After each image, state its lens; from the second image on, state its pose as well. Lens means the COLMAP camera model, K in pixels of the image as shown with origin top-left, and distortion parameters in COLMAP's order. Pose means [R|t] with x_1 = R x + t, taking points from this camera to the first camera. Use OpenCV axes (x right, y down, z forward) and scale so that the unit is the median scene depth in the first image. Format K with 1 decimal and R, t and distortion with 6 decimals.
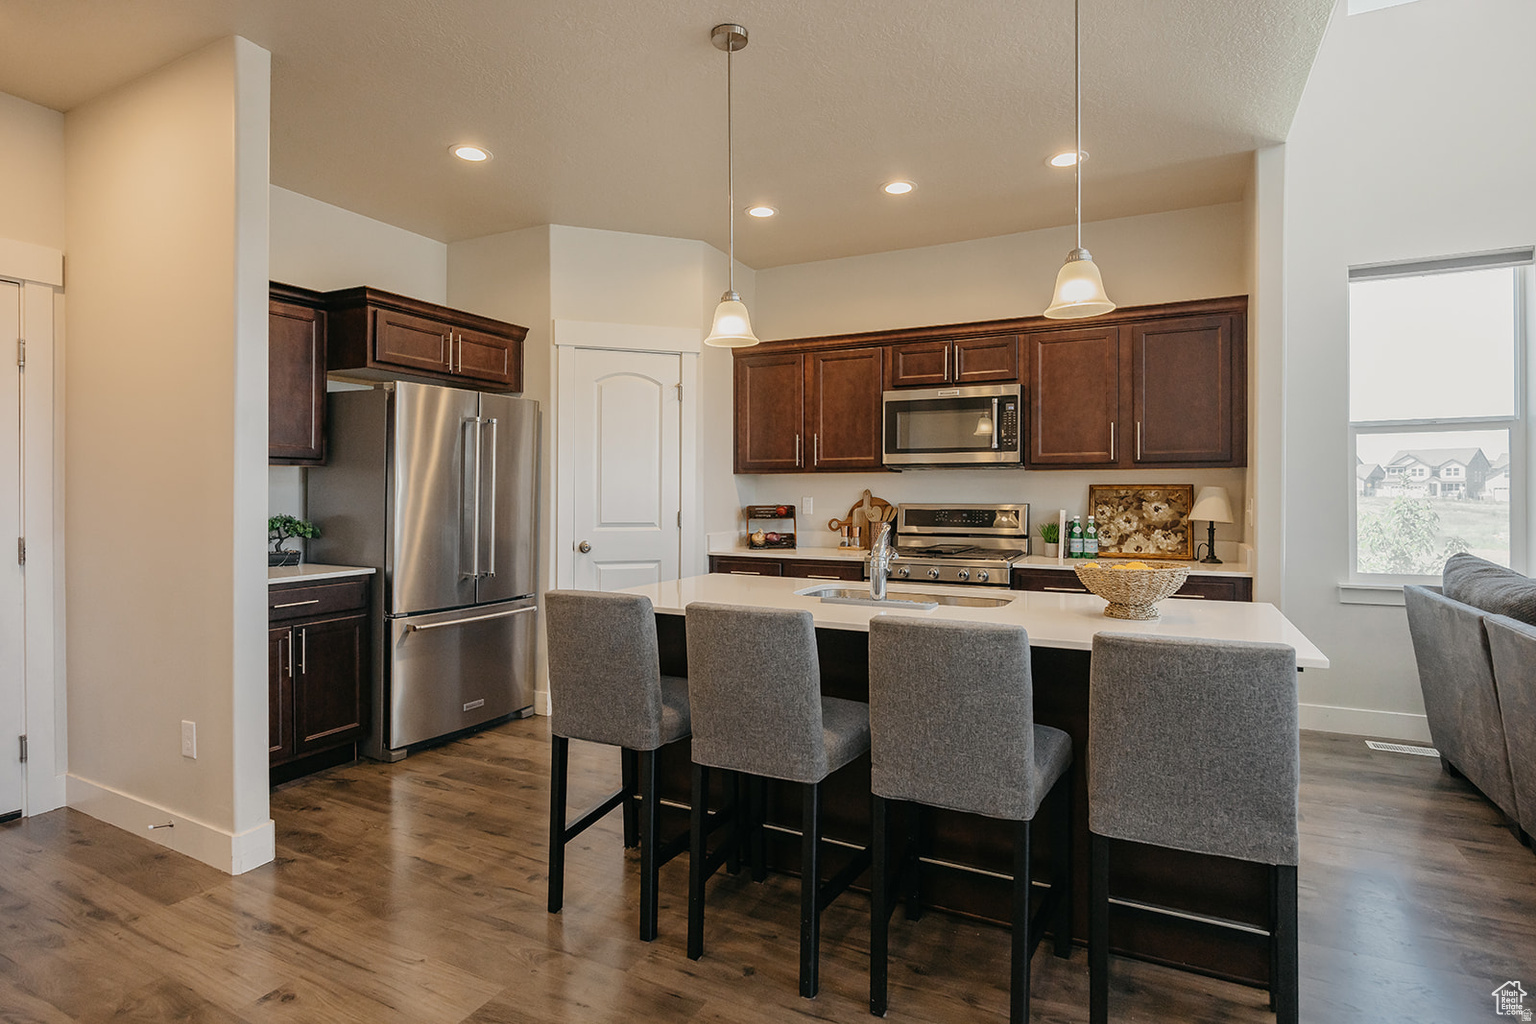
lens RADIAL K [[785.7, 0, 763.0], [0, 785.7, 499.7], [0, 0, 1]] dist [-0.006956, -0.000448]
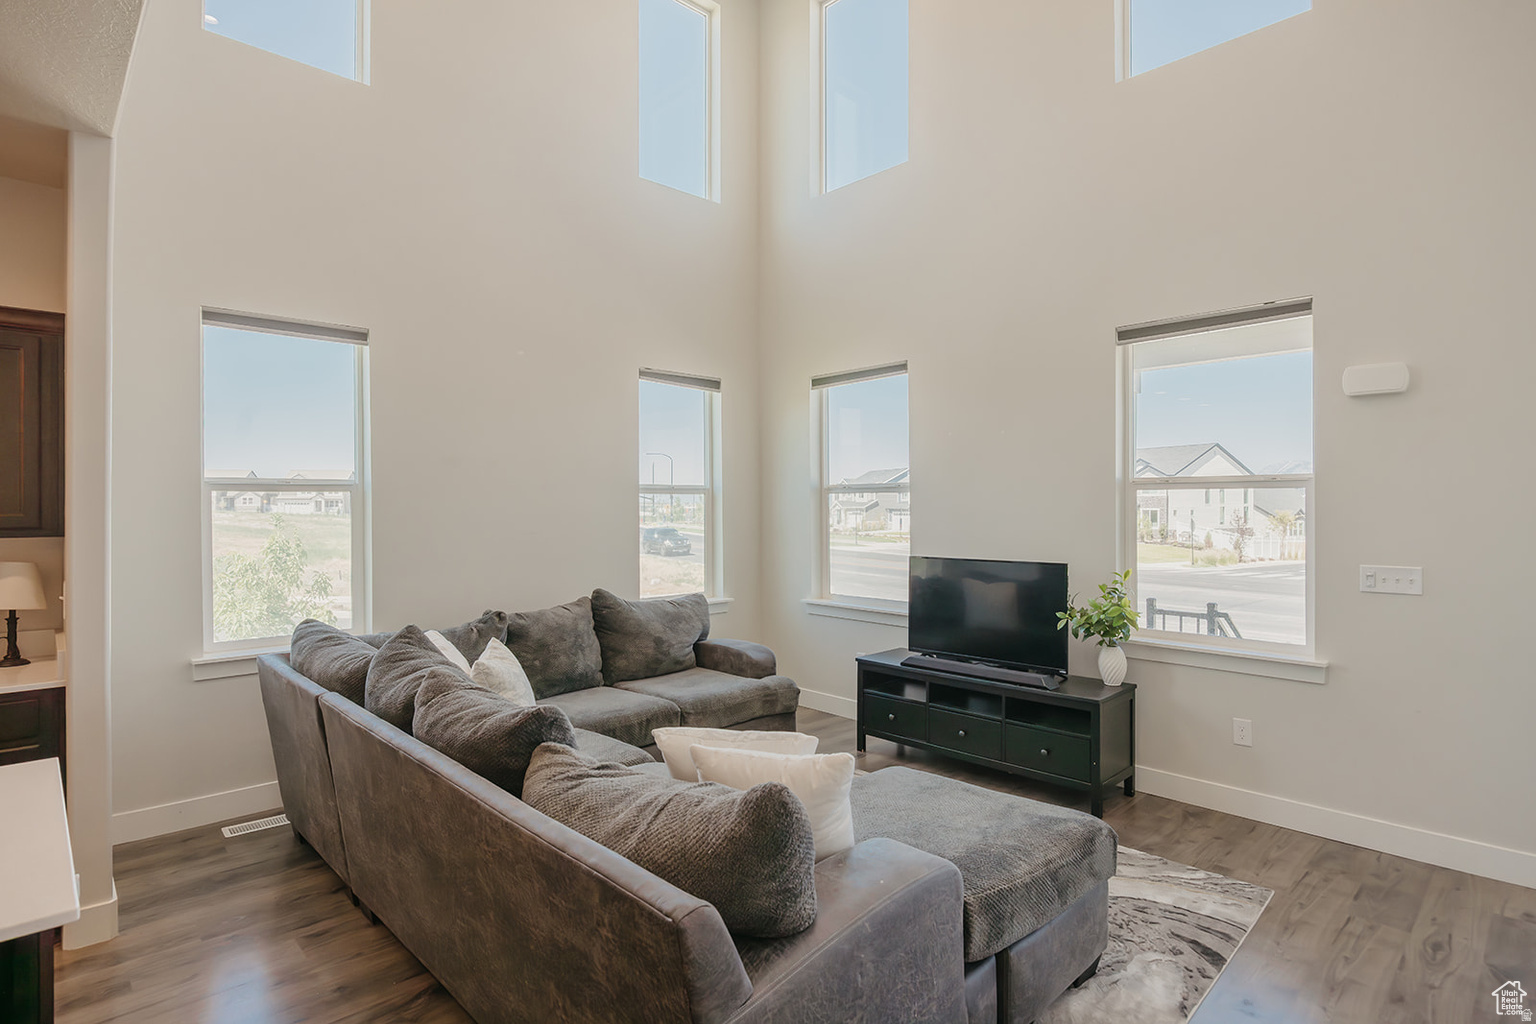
lens RADIAL K [[785.7, 0, 769.7], [0, 785.7, 511.0], [0, 0, 1]] dist [-0.006956, -0.000448]
pose [[0.334667, -0.002671, 0.942333, 0.110710], [0.005314, 0.999985, 0.000947, -0.056533], [-0.942322, 0.004691, 0.334676, 0.076352]]
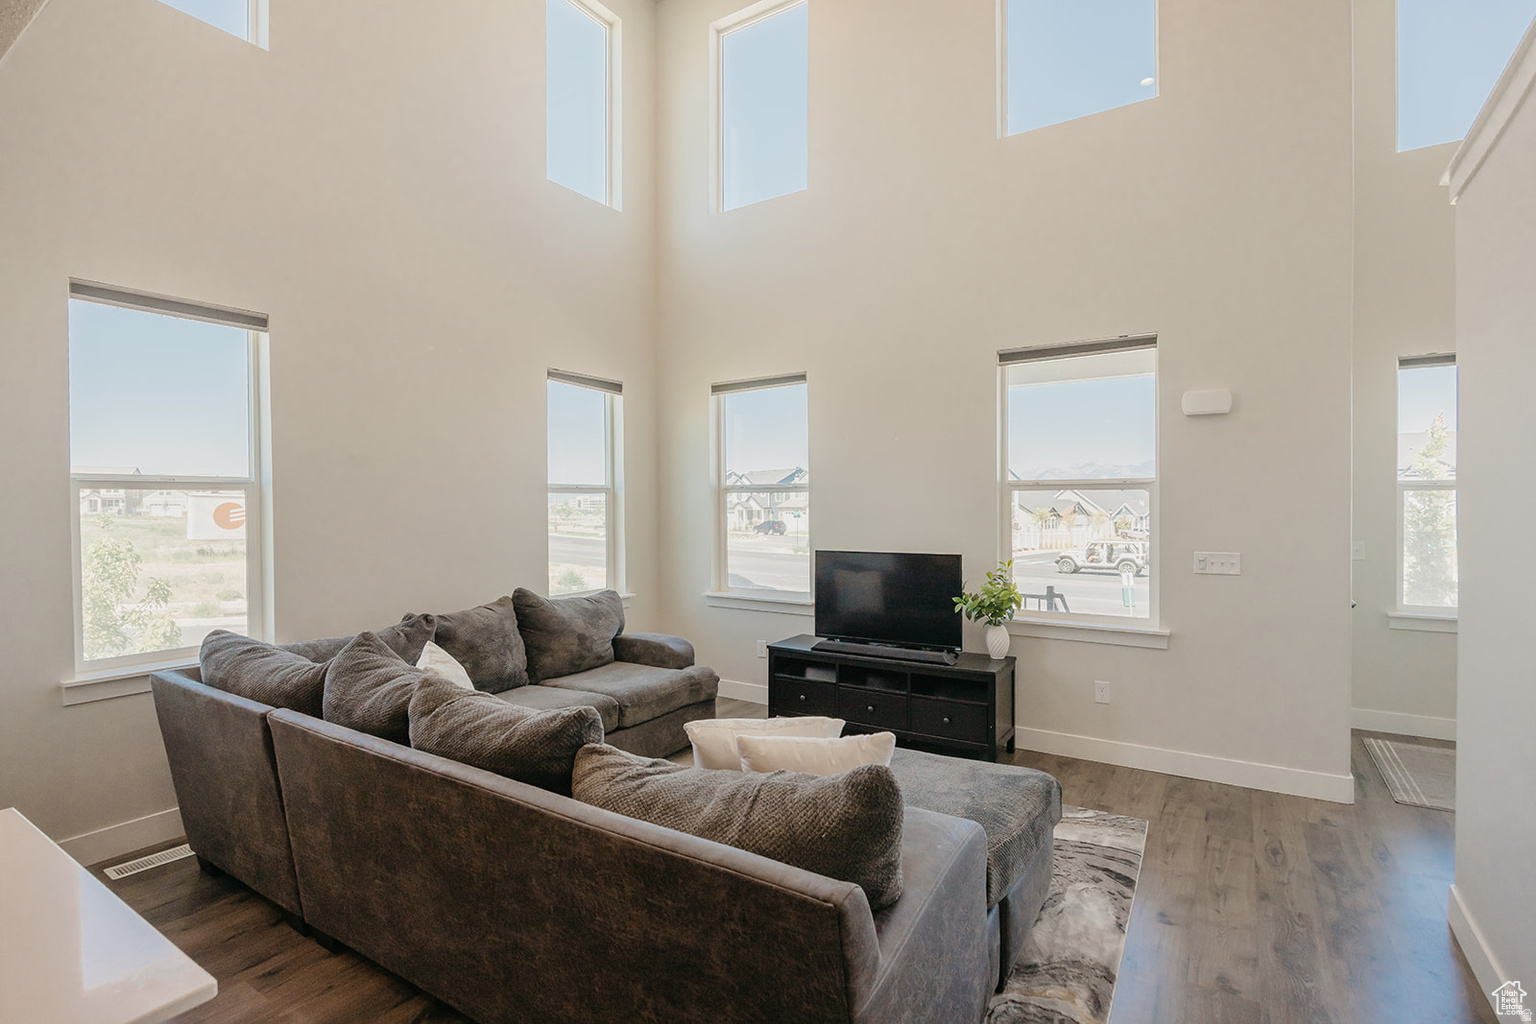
lens RADIAL K [[729.0, 0, 769.4], [0, 729.0, 514.6], [0, 0, 1]] dist [-0.006218, -0.000004]
pose [[0.108706, -0.010378, 0.994020, 0.092350], [0.007799, 0.999924, 0.009587, -0.057536], [-0.994043, 0.006710, 0.108778, 0.207975]]
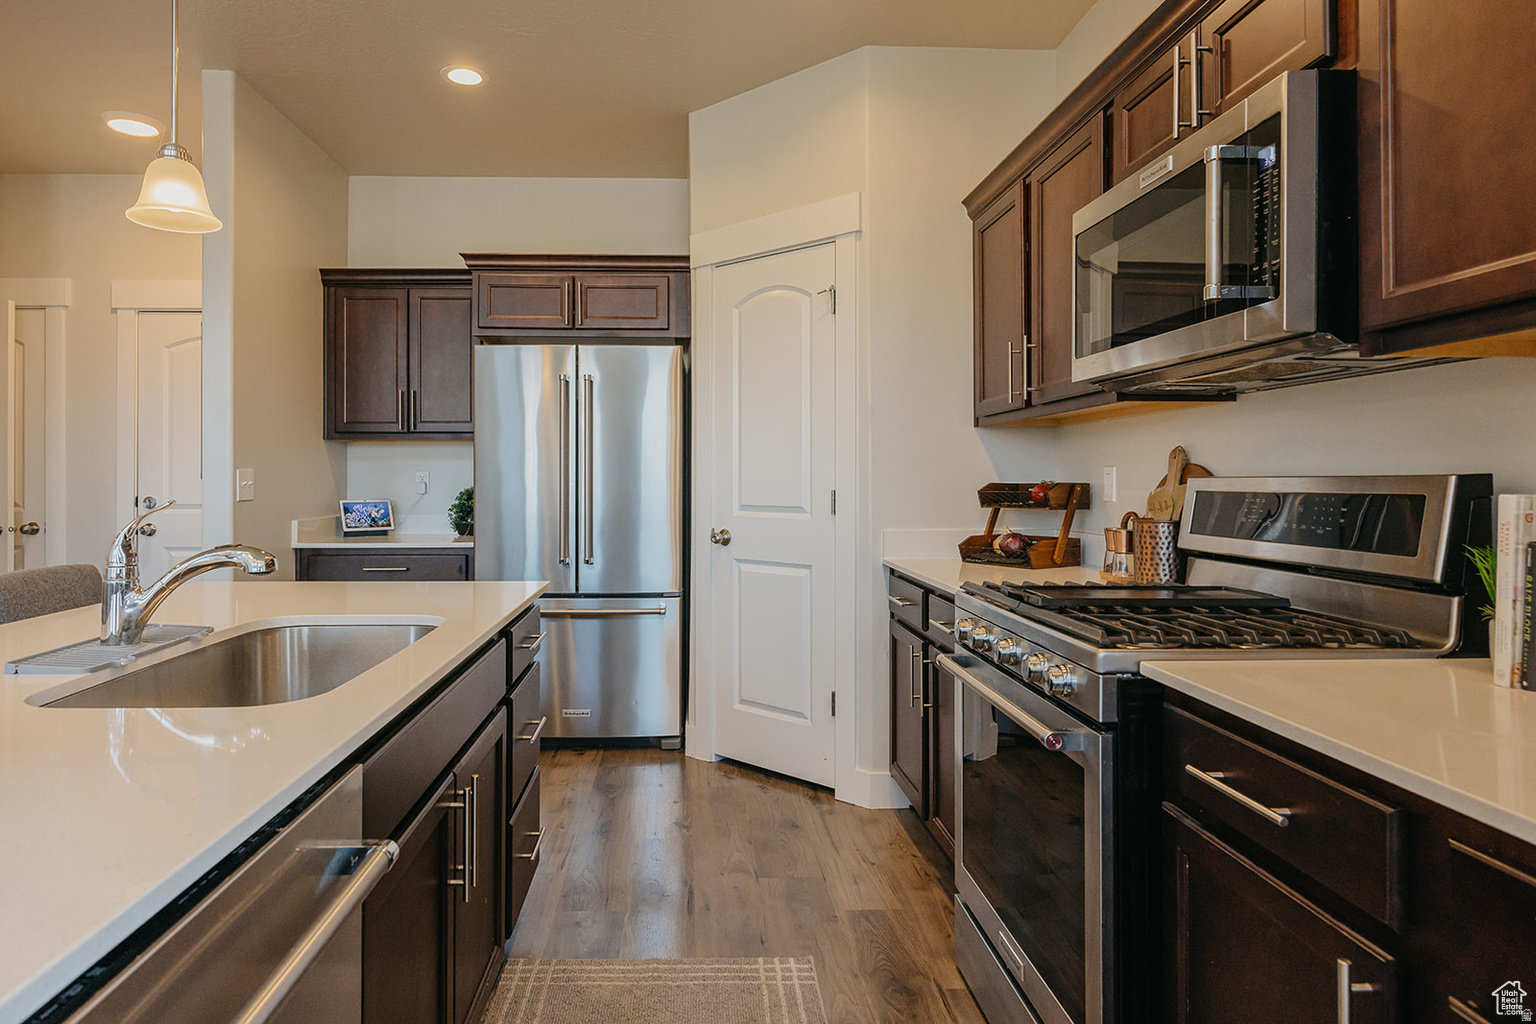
lens RADIAL K [[867.3, 0, 713.8], [0, 867.3, 476.7], [0, 0, 1]] dist [0.001663, 0.001848]
pose [[0.491150, -0.004354, -0.871064, 0.494621], [-0.007349, 0.999931, -0.009142, 0.011821], [0.871044, 0.010892, 0.491084, 0.630864]]
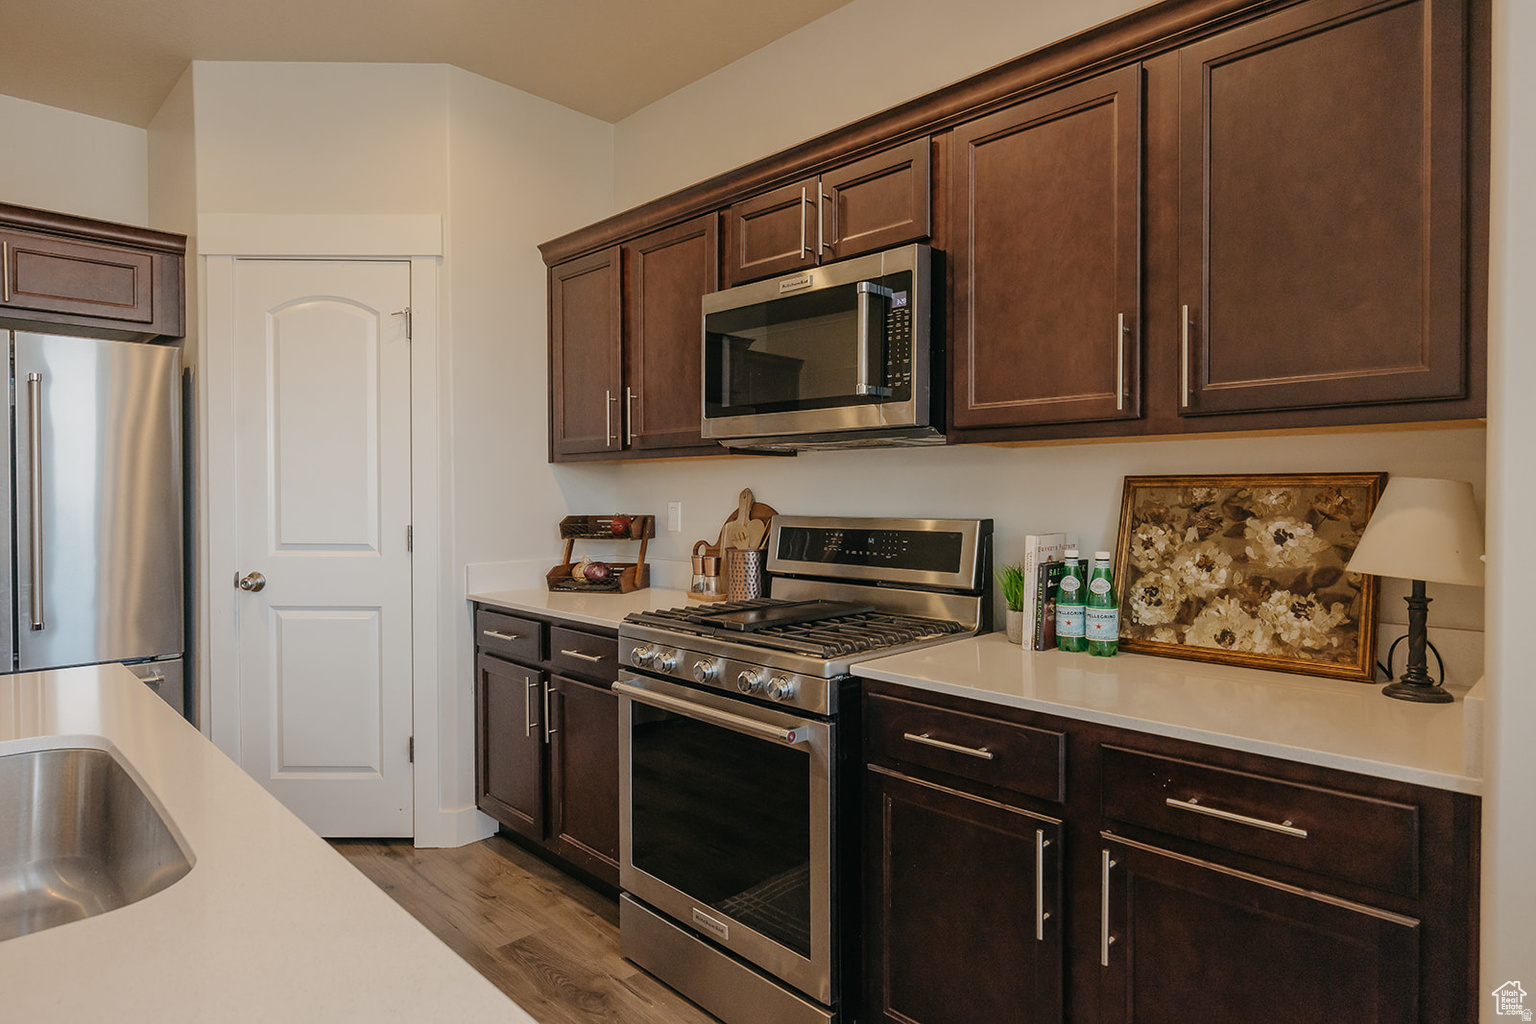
lens RADIAL K [[867.3, 0, 762.0], [0, 867.3, 507.5], [0, 0, 1]] dist [0.001663, 0.001848]
pose [[0.949548, 0.004847, -0.313585, 0.386213], [-0.001920, 0.999952, 0.009642, -0.006248], [0.313617, -0.008554, 0.949511, 0.504085]]
